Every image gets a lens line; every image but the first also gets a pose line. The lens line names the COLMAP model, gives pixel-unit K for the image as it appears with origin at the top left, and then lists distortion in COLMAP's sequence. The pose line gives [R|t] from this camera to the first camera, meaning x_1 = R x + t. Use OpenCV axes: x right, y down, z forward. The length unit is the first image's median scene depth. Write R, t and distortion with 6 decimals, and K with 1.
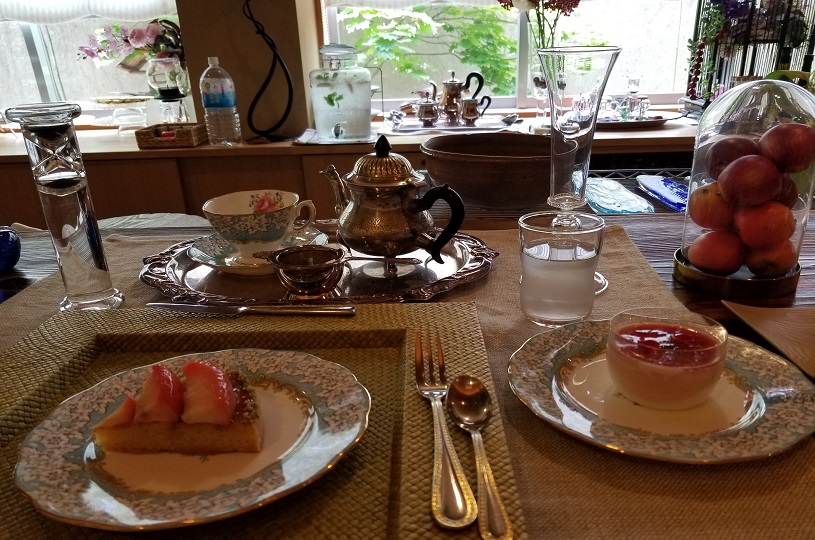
lens RADIAL K [[665.6, 0, 405.6], [0, 665.6, 290.2], [0, 0, 1]] dist [-0.010396, -0.015170]
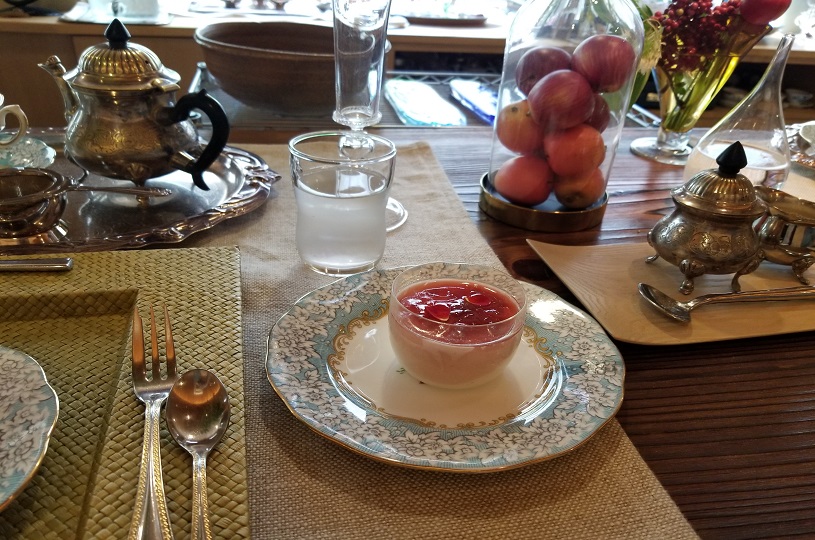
lens RADIAL K [[669.7, 0, 408.9], [0, 669.7, 299.4], [0, 0, 1]] dist [-0.000593, -0.064549]
pose [[0.966768, -0.036271, 0.253069, 0.085256], [-0.005854, 0.986484, 0.163753, -0.046142], [-0.255588, -0.159793, 0.953489, 0.155498]]
